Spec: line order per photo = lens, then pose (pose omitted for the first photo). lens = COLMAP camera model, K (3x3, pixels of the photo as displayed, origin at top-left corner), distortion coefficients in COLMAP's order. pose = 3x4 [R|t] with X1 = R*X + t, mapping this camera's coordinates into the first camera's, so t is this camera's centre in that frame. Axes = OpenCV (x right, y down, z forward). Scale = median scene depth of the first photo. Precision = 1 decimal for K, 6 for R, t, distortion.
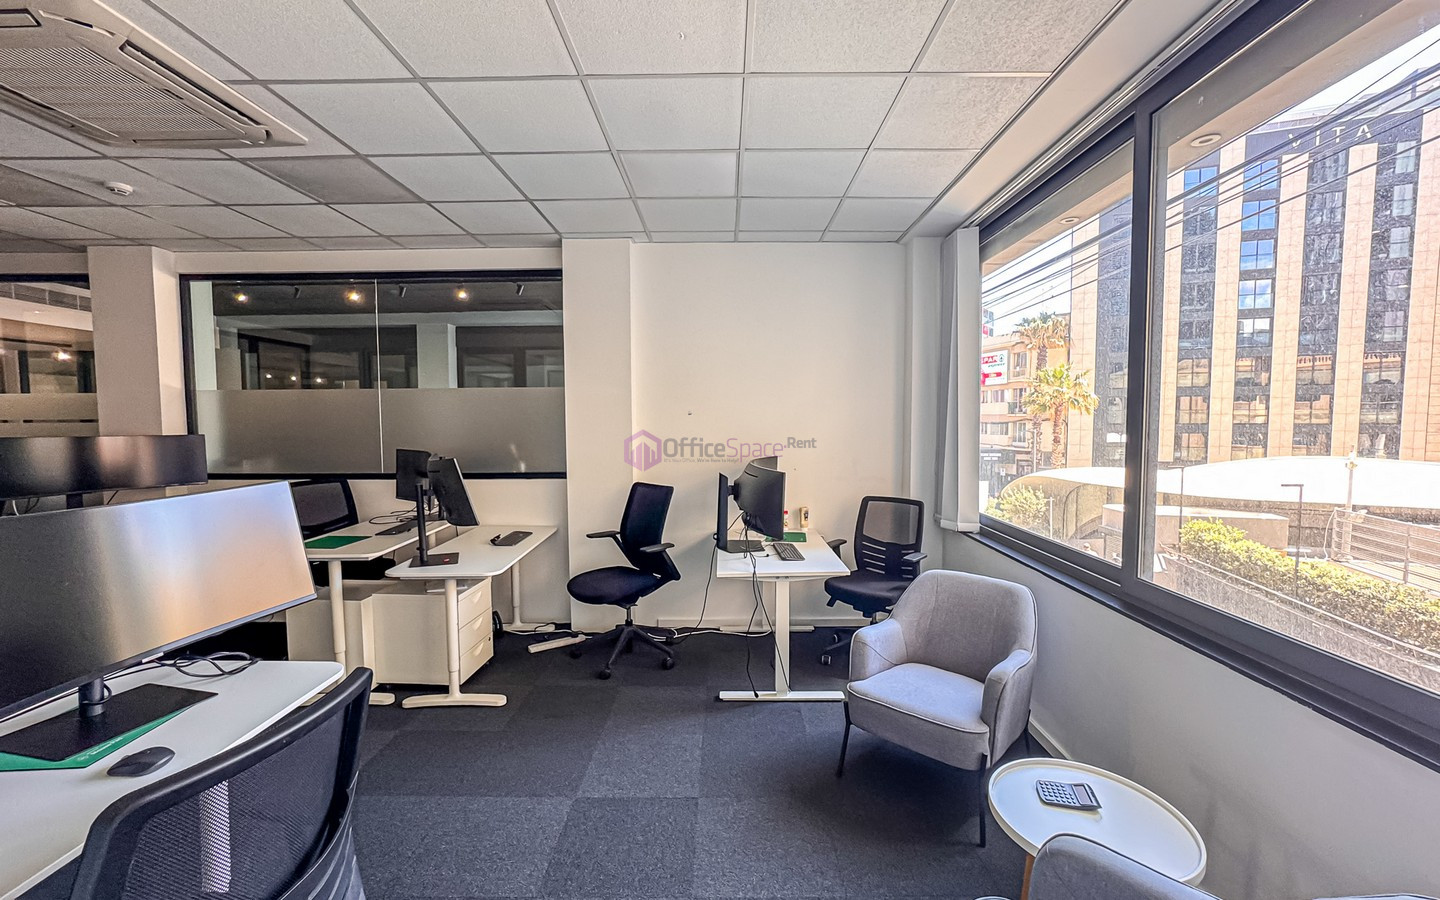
lens RADIAL K [[591.2, 0, 720.0], [0, 591.2, 450.0], [0, 0, 1]] dist [-0.038424, 0.019226]
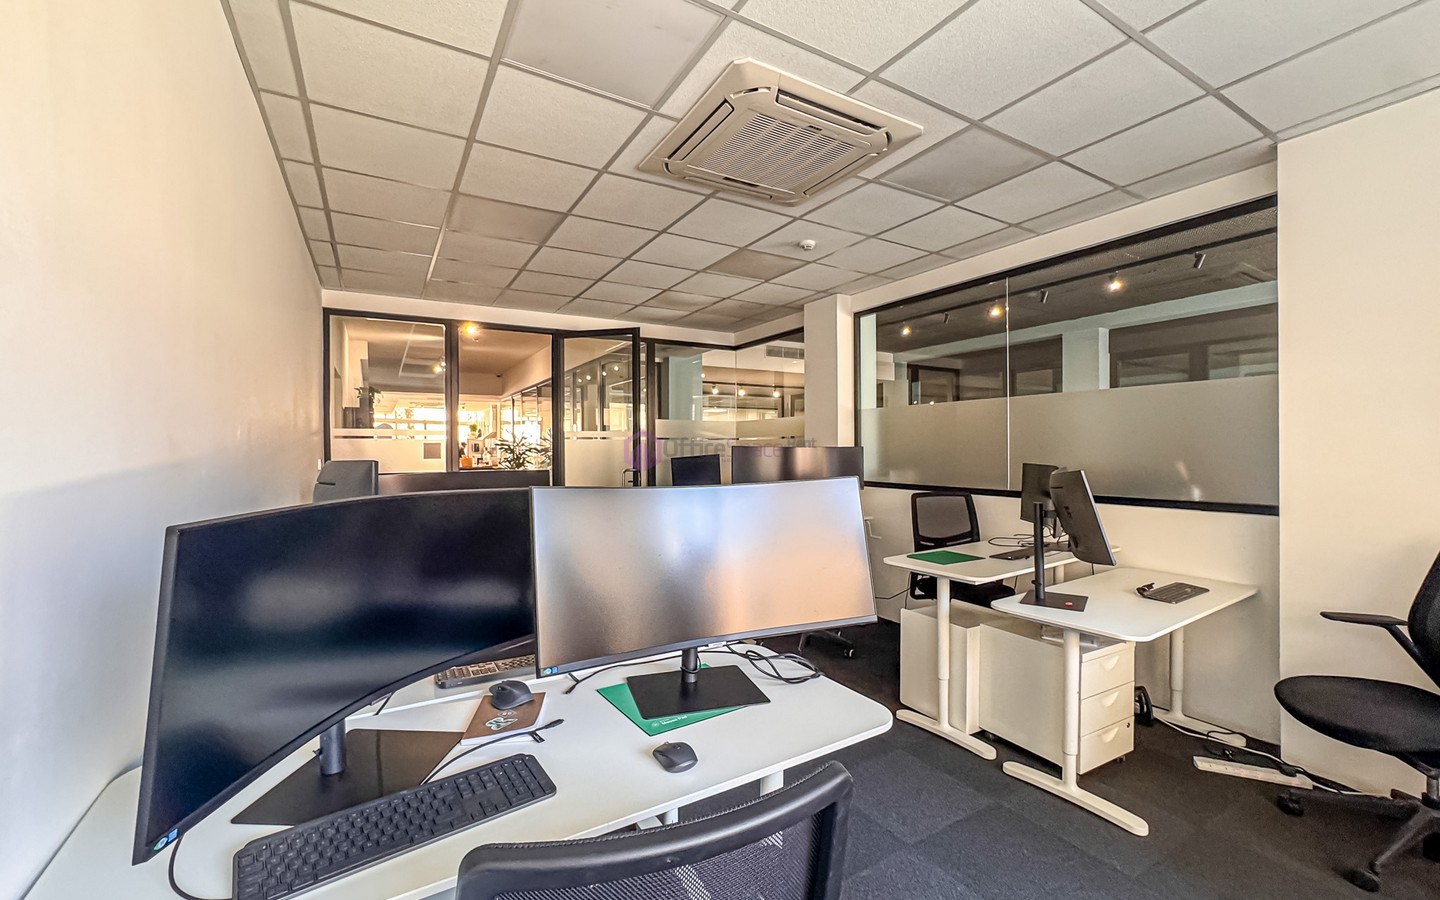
lens RADIAL K [[591.2, 0, 720.0], [0, 591.2, 450.0], [0, 0, 1]] dist [-0.038424, 0.019226]
pose [[0.524871, 0.008099, -0.851144, -0.050328], [-0.045108, 0.998814, -0.018313, 0.018329], [0.849986, 0.048006, 0.524613, 0.179932]]
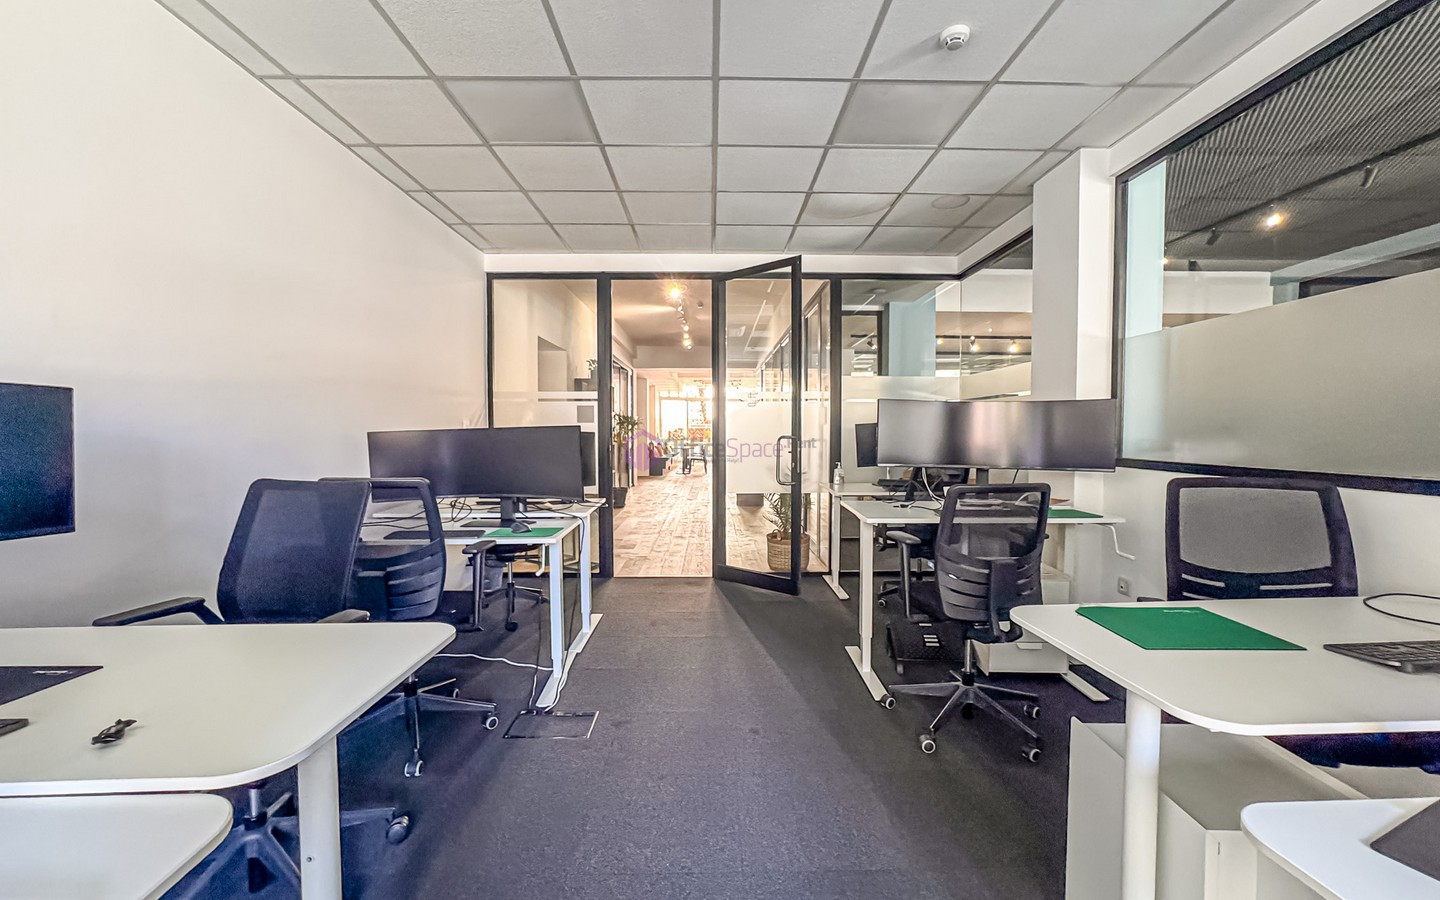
lens RADIAL K [[591.2, 0, 720.0], [0, 591.2, 450.0], [0, 0, 1]] dist [-0.038424, 0.019226]
pose [[0.036023, 0.042551, -0.998445, -0.281015], [-0.054944, 0.997666, 0.040535, 0.037652], [0.997839, 0.053398, 0.038276, 0.641554]]
